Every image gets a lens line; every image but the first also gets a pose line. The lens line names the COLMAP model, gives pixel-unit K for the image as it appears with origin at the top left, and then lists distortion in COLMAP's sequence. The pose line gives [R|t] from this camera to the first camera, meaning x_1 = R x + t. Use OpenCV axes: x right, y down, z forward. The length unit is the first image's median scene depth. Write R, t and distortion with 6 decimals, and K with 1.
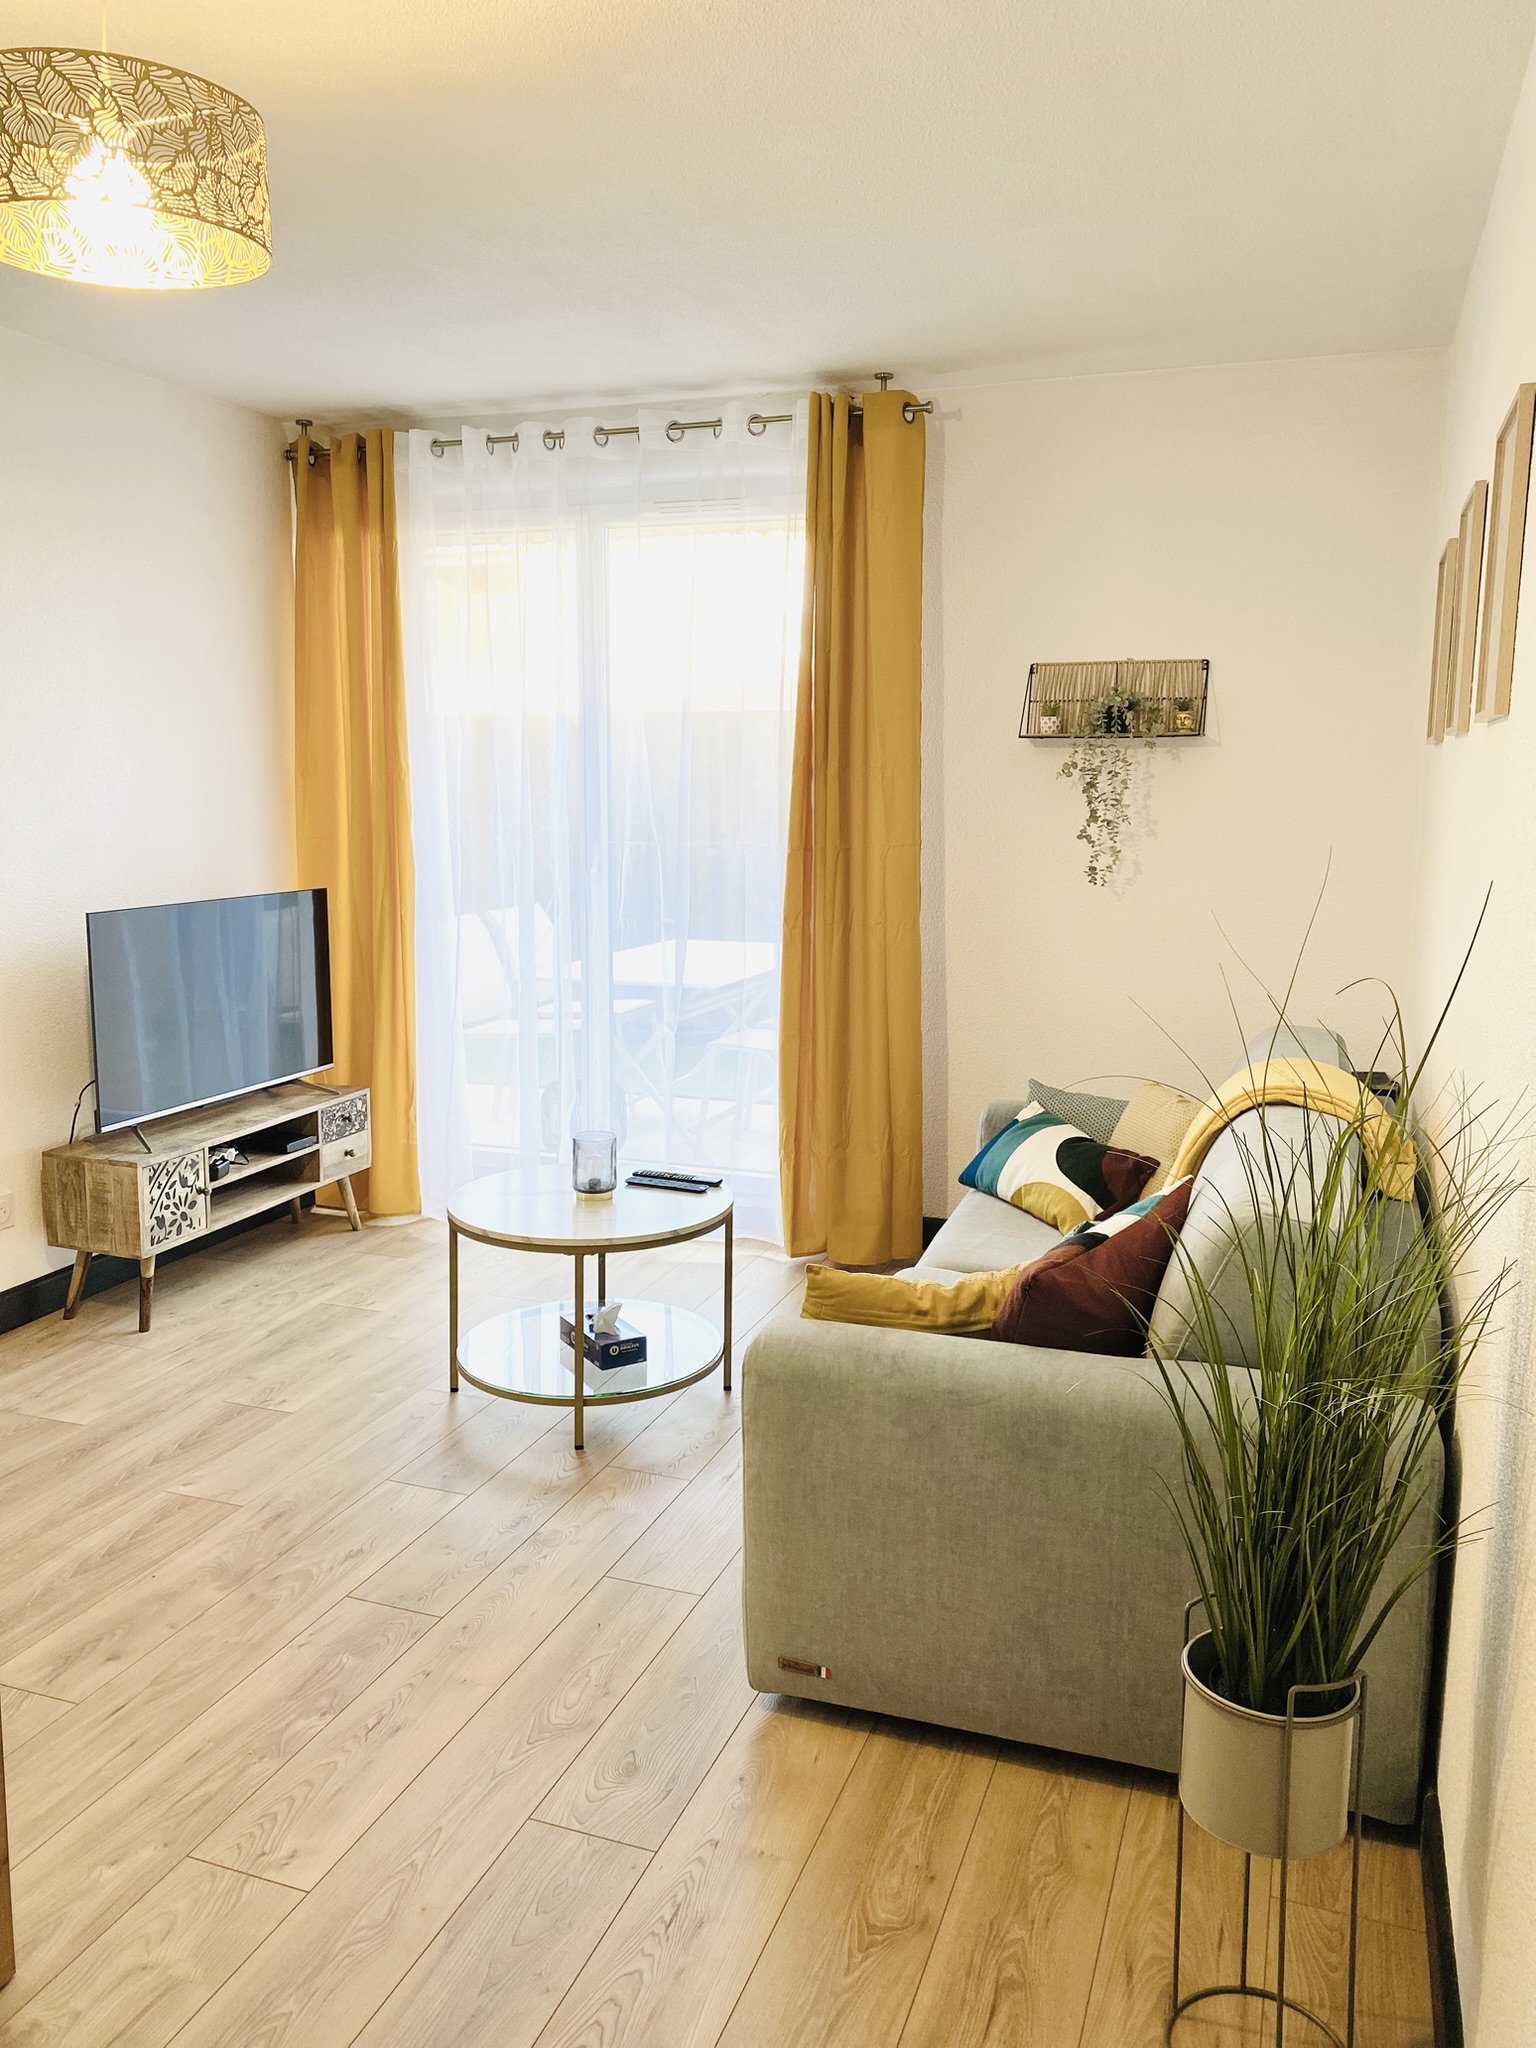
lens RADIAL K [[1542.9, 0, 768.0], [0, 1542.9, 1024.0], [0, 0, 1]] dist [0.001669, -0.004925]
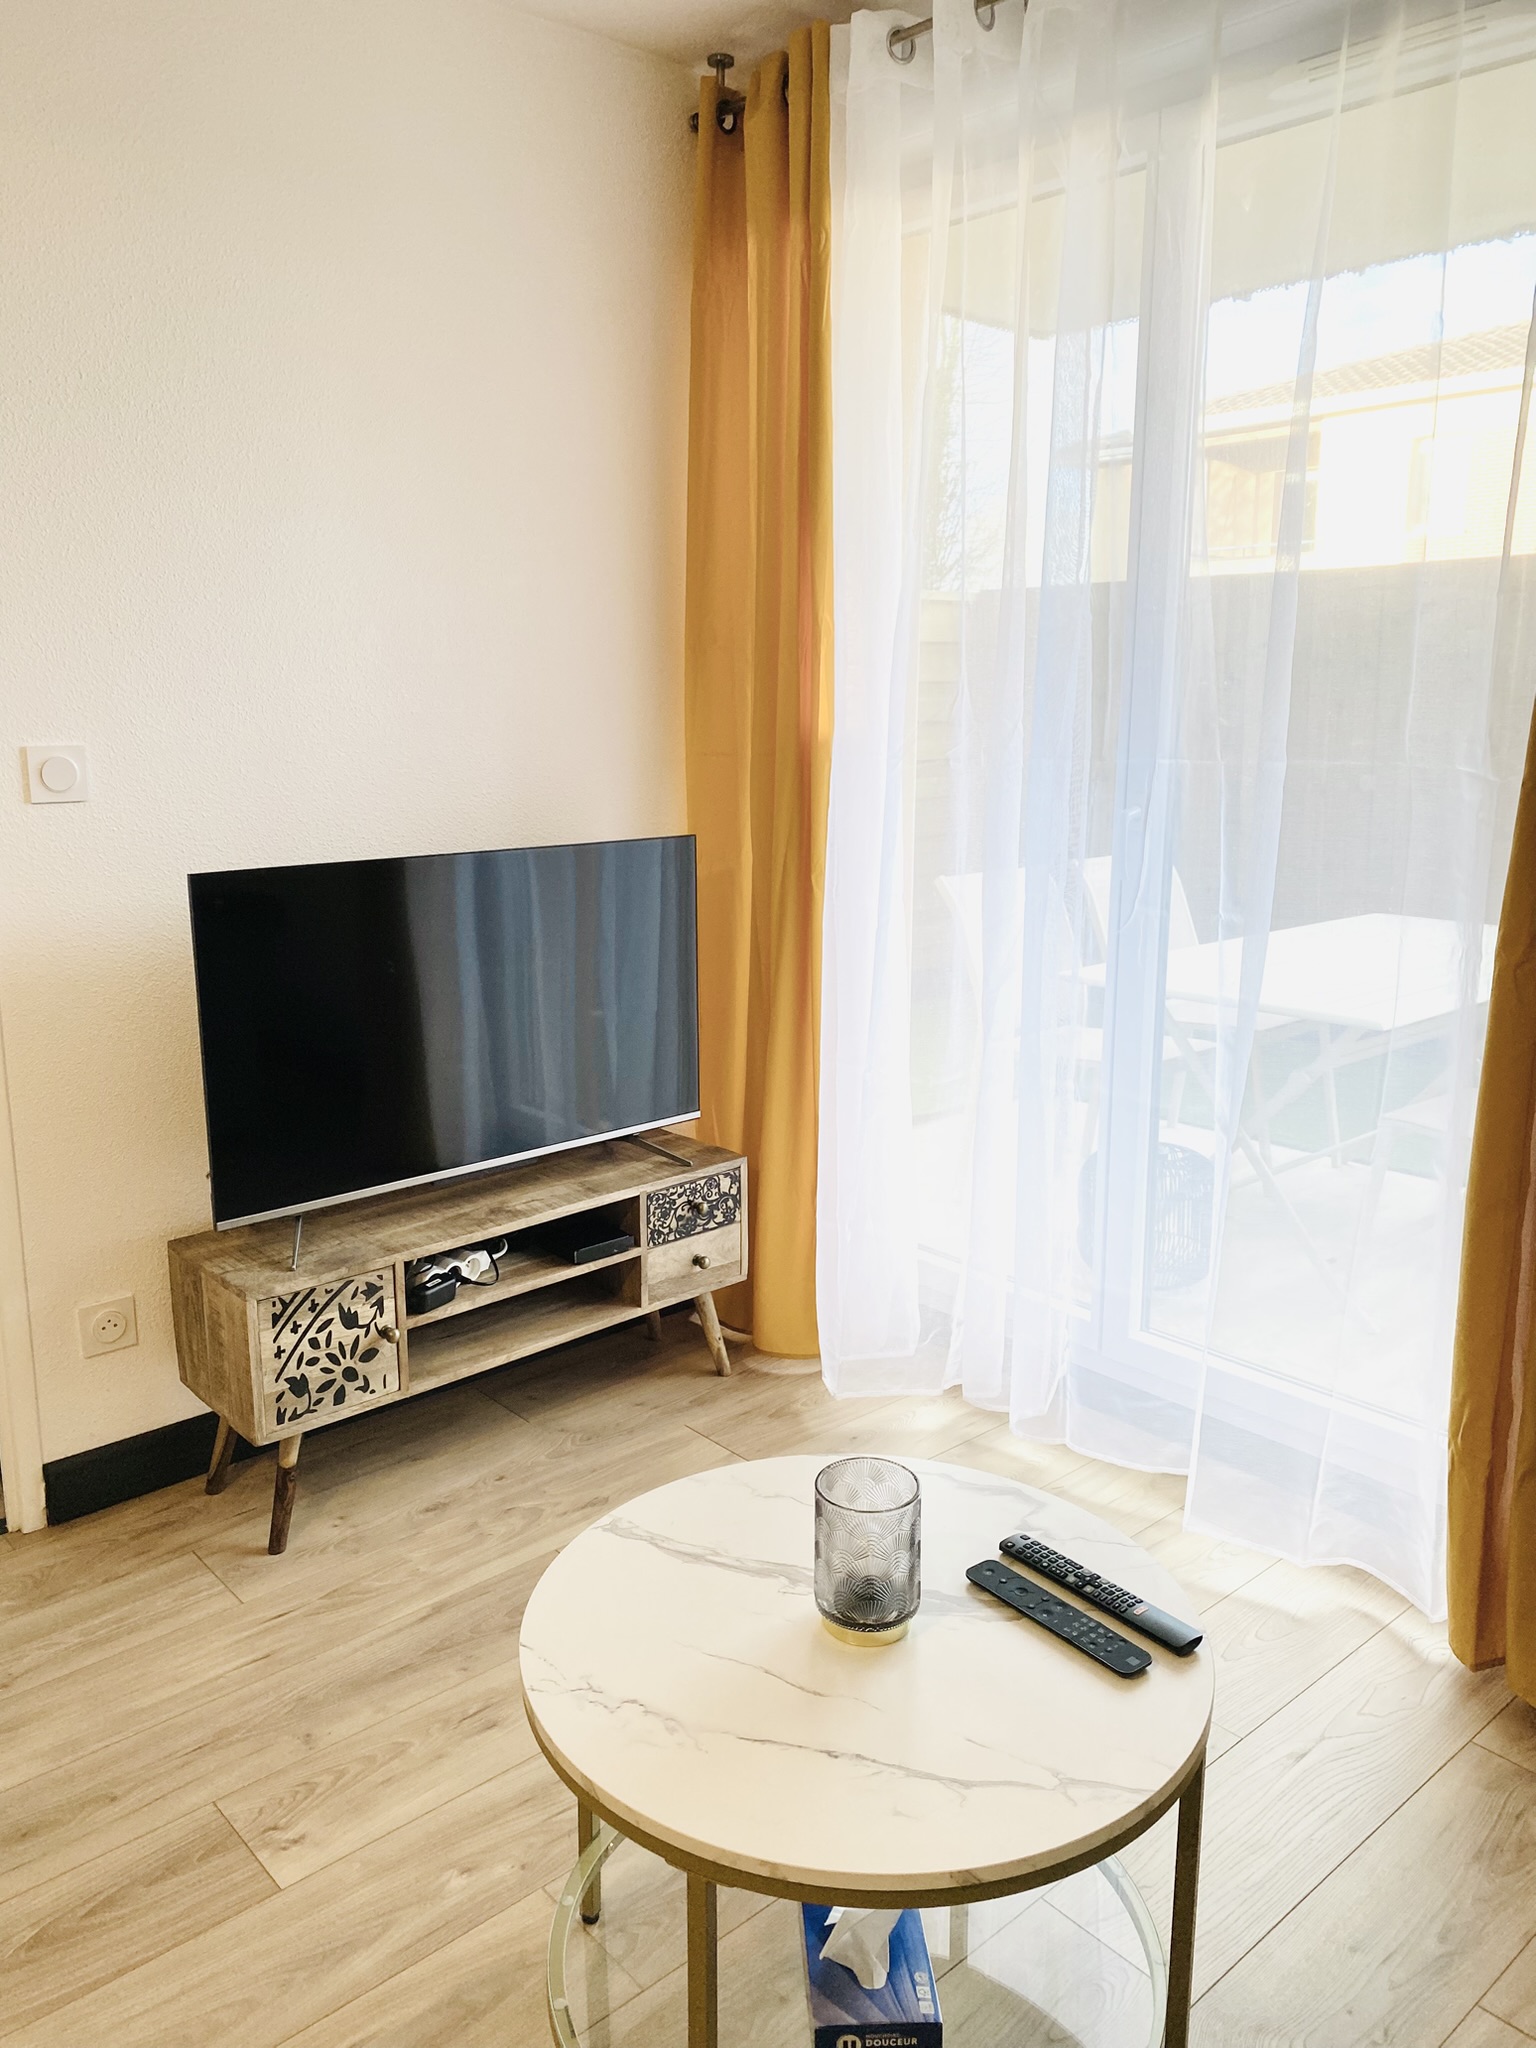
lens RADIAL K [[1511.4, 0, 770.9], [0, 1511.4, 1010.6], [0, 0, 1]] dist [0.002393, -0.006037]
pose [[0.873122, 0.084076, -0.480197, 0.040791], [-0.058354, 0.995958, 0.068276, -0.068336], [0.483997, -0.031592, 0.874499, 0.559928]]
